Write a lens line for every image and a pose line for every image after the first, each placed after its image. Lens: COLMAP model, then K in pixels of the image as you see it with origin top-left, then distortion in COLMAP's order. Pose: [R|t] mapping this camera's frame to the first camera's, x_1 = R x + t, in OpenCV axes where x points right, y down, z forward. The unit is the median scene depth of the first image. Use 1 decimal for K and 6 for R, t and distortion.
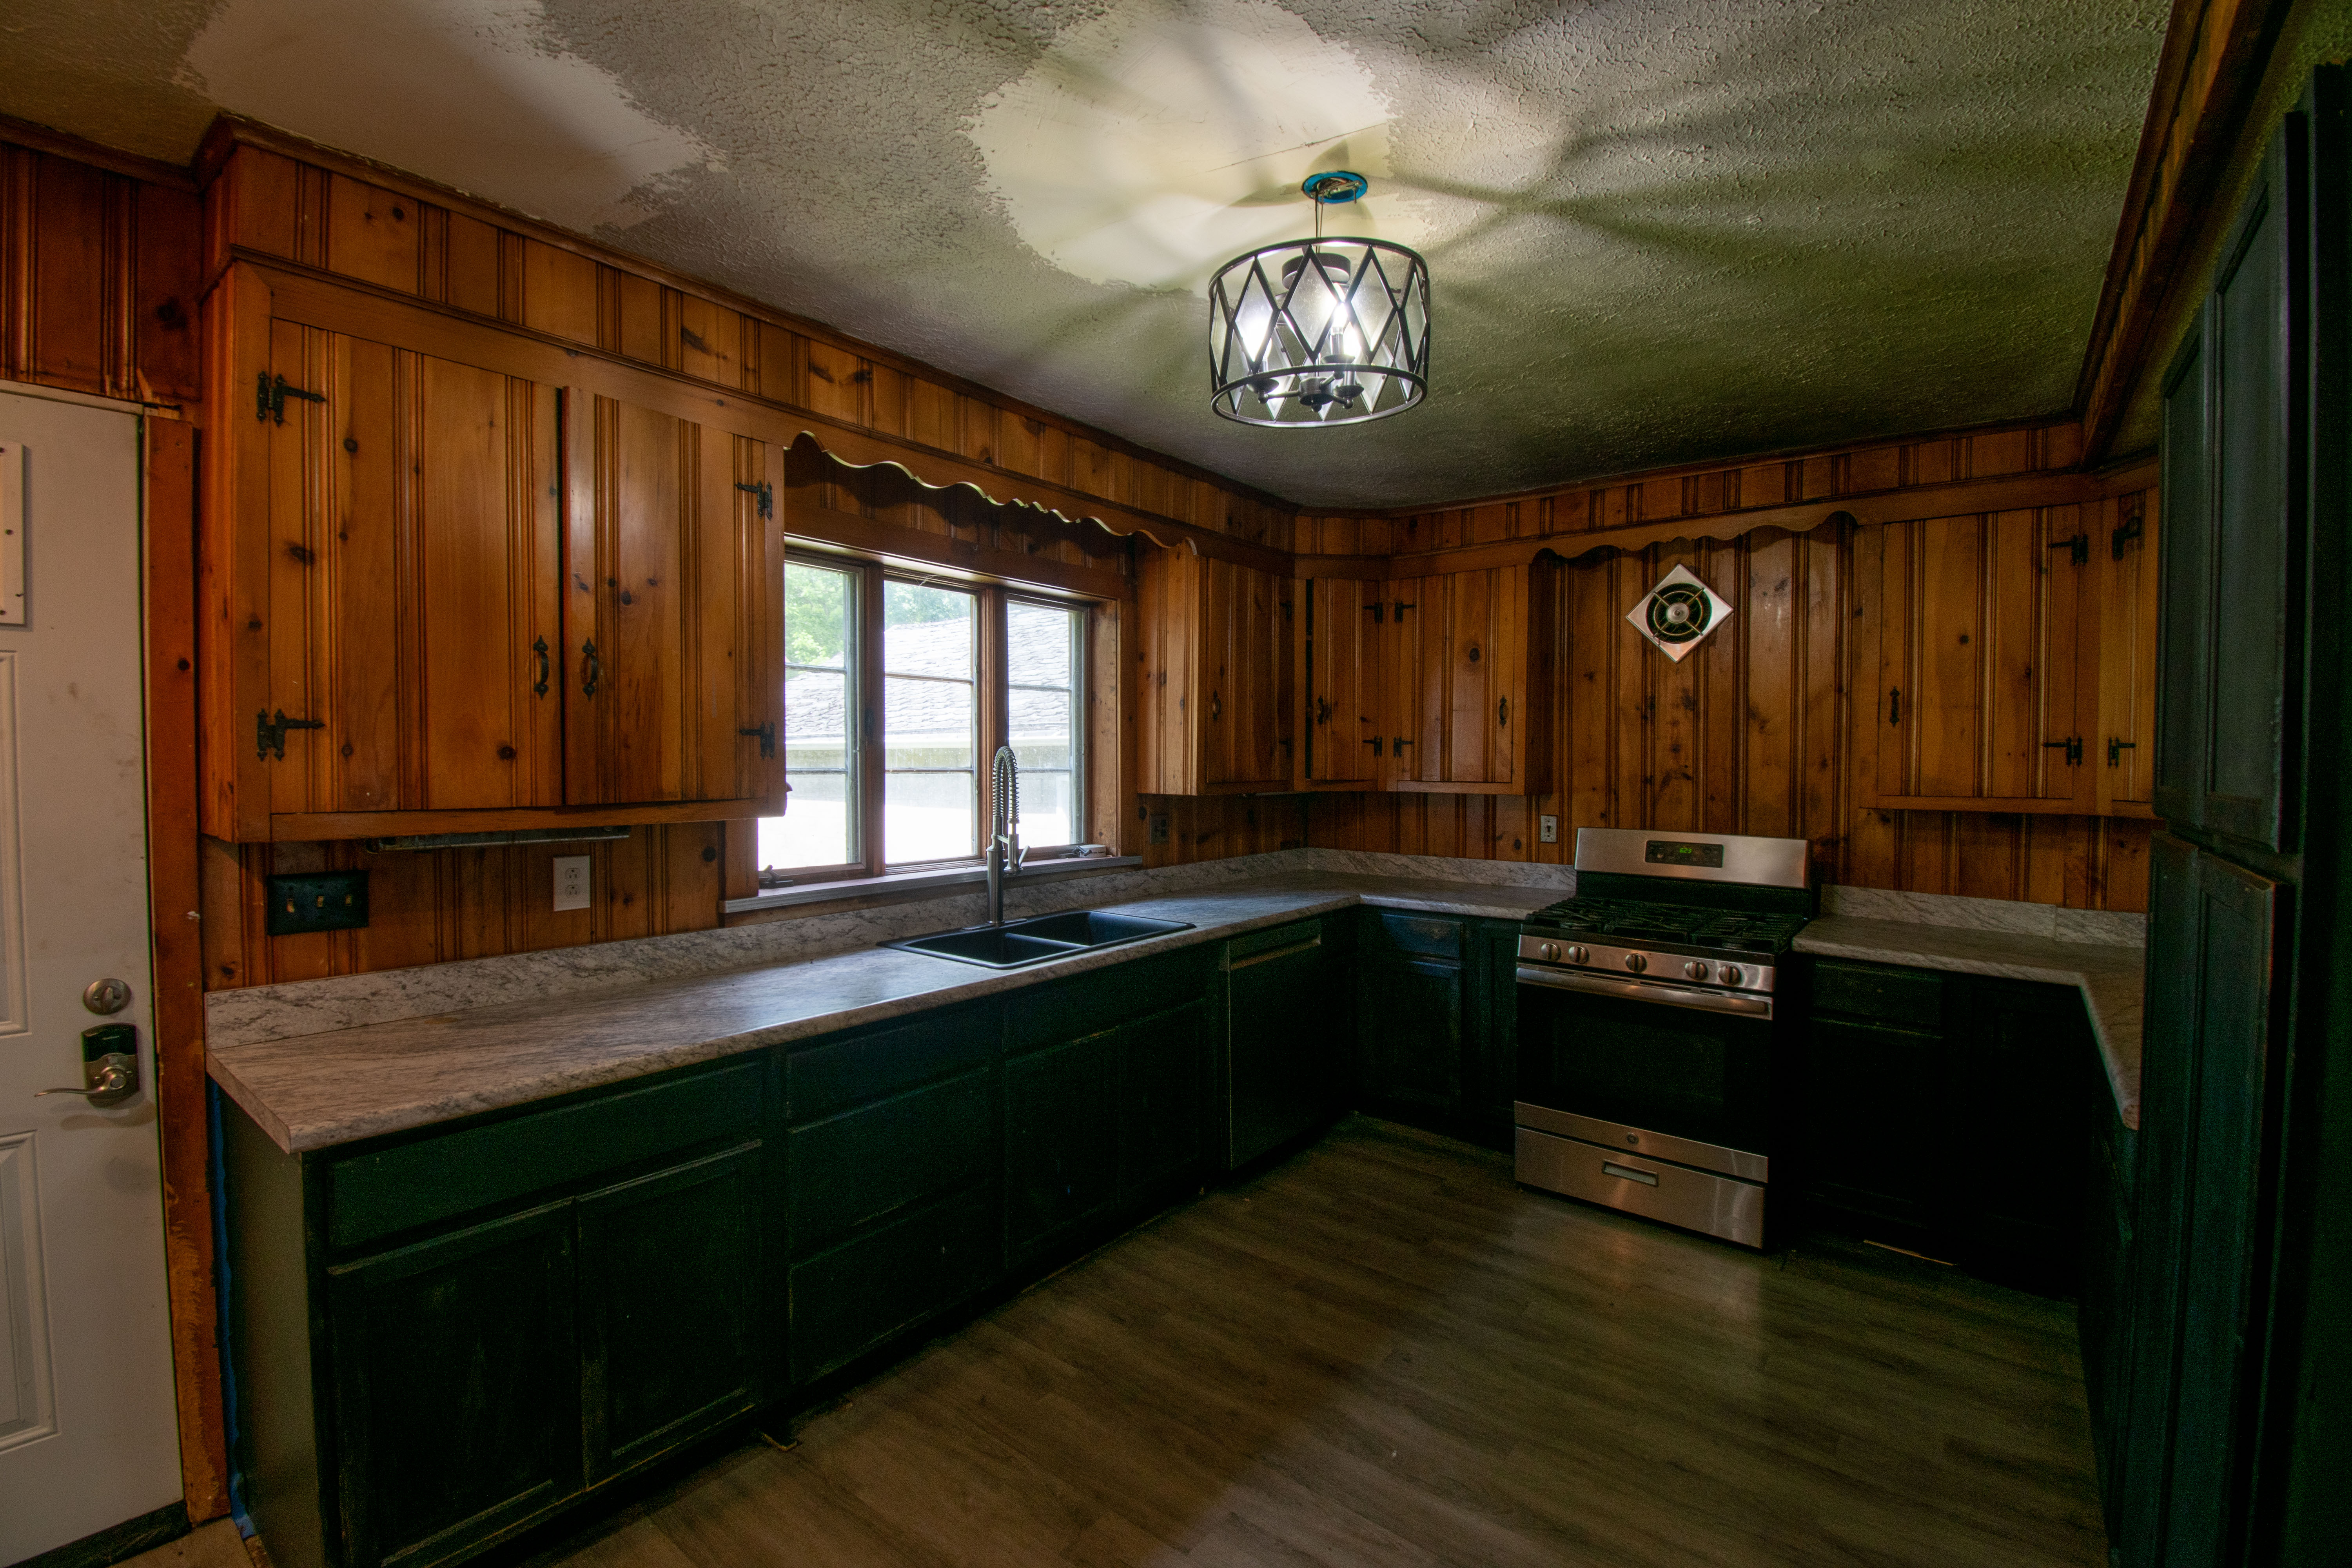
lens RADIAL K [[1034.5, 0, 1176.0], [0, 1034.5, 784.0], [0, 0, 1]] dist [0.026781, -0.036403]
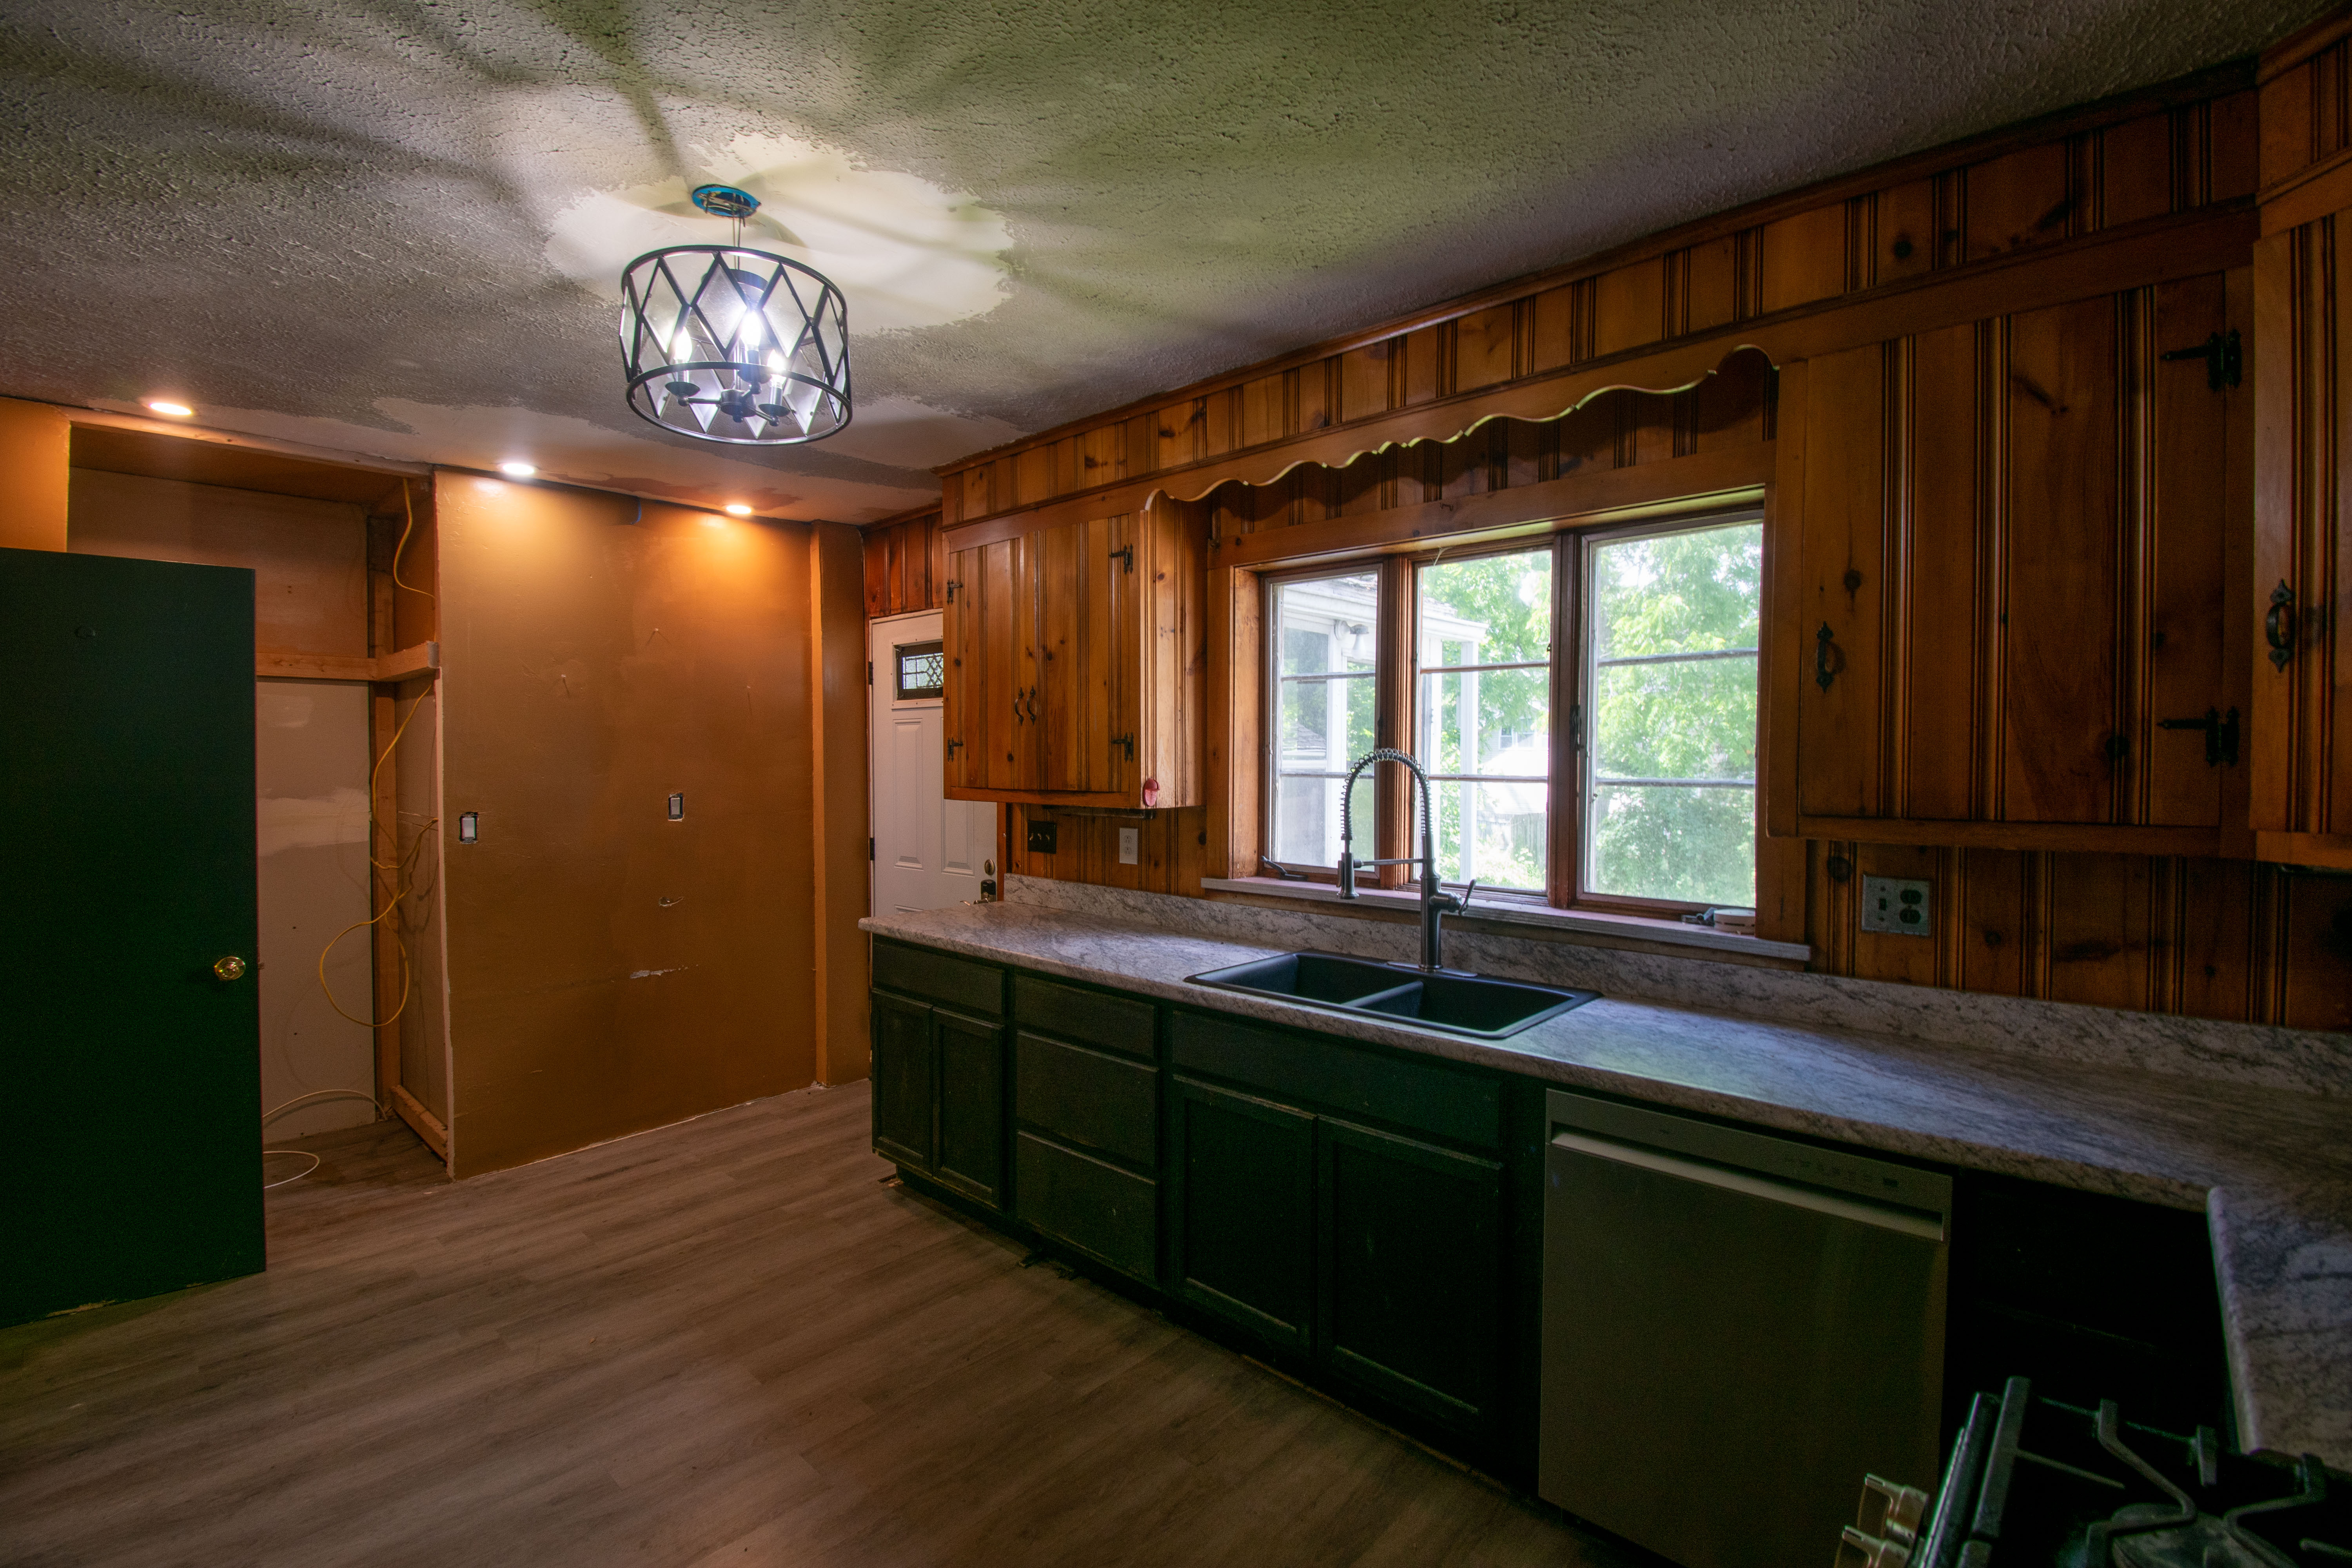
lens RADIAL K [[1034.5, 0, 1176.0], [0, 1034.5, 784.0], [0, 0, 1]] dist [0.026781, -0.036403]
pose [[-0.089116, 0.018281, -0.995854, 0.833859], [-0.031417, 0.999282, 0.021156, -0.025030], [0.995526, 0.033172, -0.088477, 1.129396]]
